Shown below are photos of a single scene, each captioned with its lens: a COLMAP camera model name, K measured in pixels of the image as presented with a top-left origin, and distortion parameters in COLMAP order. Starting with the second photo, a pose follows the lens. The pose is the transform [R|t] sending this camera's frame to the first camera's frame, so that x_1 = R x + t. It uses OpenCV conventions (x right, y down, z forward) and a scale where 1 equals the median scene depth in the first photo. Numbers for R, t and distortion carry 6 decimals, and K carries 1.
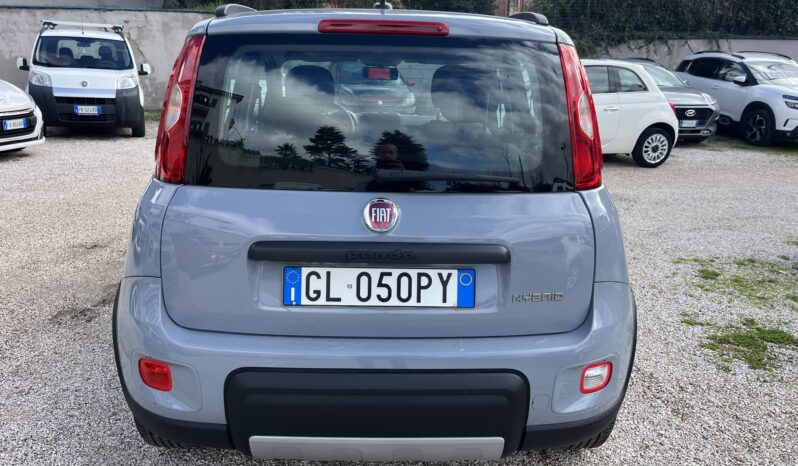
lens RADIAL K [[620.7, 0, 399.0], [0, 620.7, 233.0], [0, 0, 1]] dist [0.089849, -0.145038]
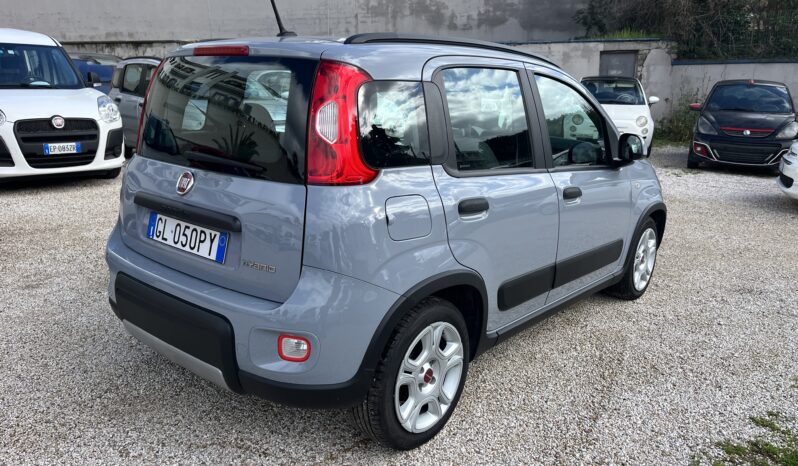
lens RADIAL K [[620.7, 0, 399.0], [0, 620.7, 233.0], [0, 0, 1]] dist [0.089849, -0.145038]
pose [[0.736444, 0.152791, -0.659019, 1.230649], [-0.181480, 0.983074, 0.025121, -0.040597], [0.651702, 0.101098, 0.751707, 0.265587]]
